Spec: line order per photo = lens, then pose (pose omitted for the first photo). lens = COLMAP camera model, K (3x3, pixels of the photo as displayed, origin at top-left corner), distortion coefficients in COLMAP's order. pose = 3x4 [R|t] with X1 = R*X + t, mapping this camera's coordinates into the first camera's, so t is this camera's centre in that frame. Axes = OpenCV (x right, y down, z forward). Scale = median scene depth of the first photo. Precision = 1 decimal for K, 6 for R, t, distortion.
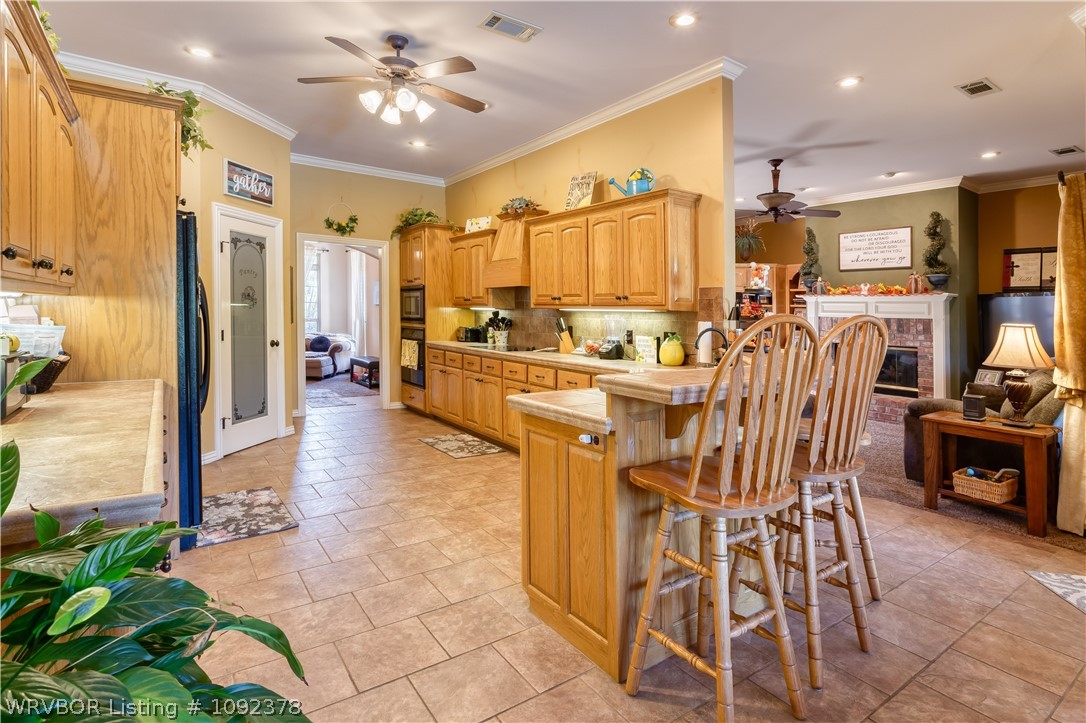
lens RADIAL K [[557.0, 0, 547.5], [0, 557.0, 309.8], [0, 0, 1]] dist [-0.006608, 0.002031]
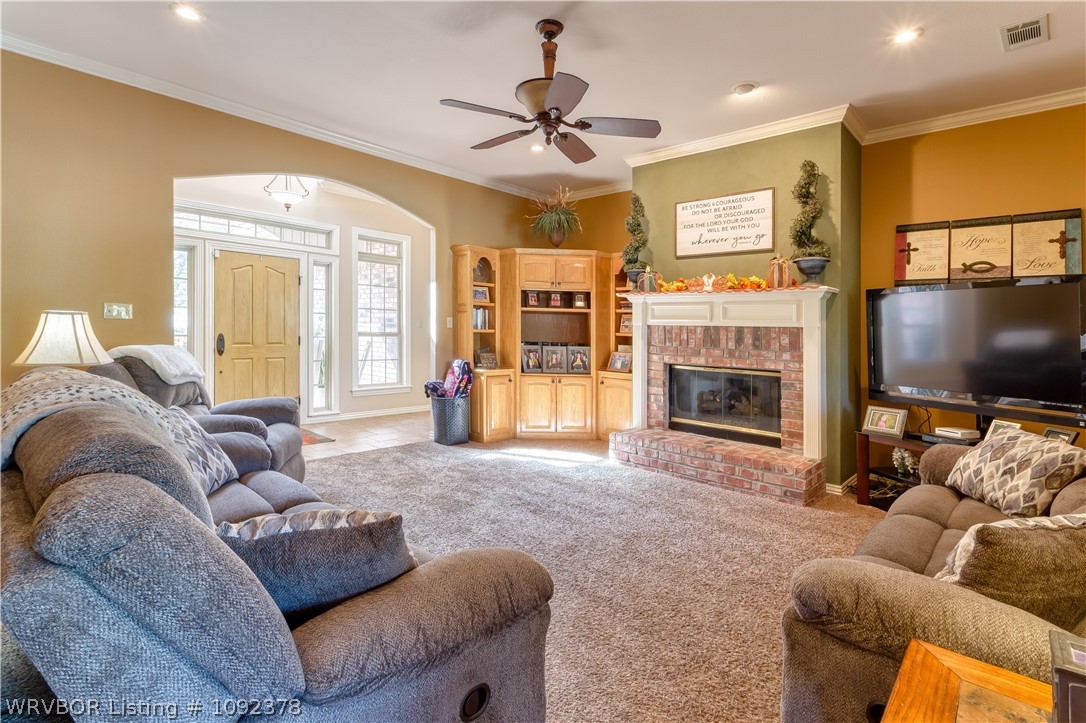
lens RADIAL K [[533.3, 0, 547.2], [0, 533.3, 331.7], [0, 0, 1]] dist [0.002145, 0.000671]
pose [[0.979566, 0.000945, 0.201122, 0.266419], [-0.003543, 0.999915, 0.012557, 0.014239], [-0.201093, -0.013013, 0.979486, 0.434843]]
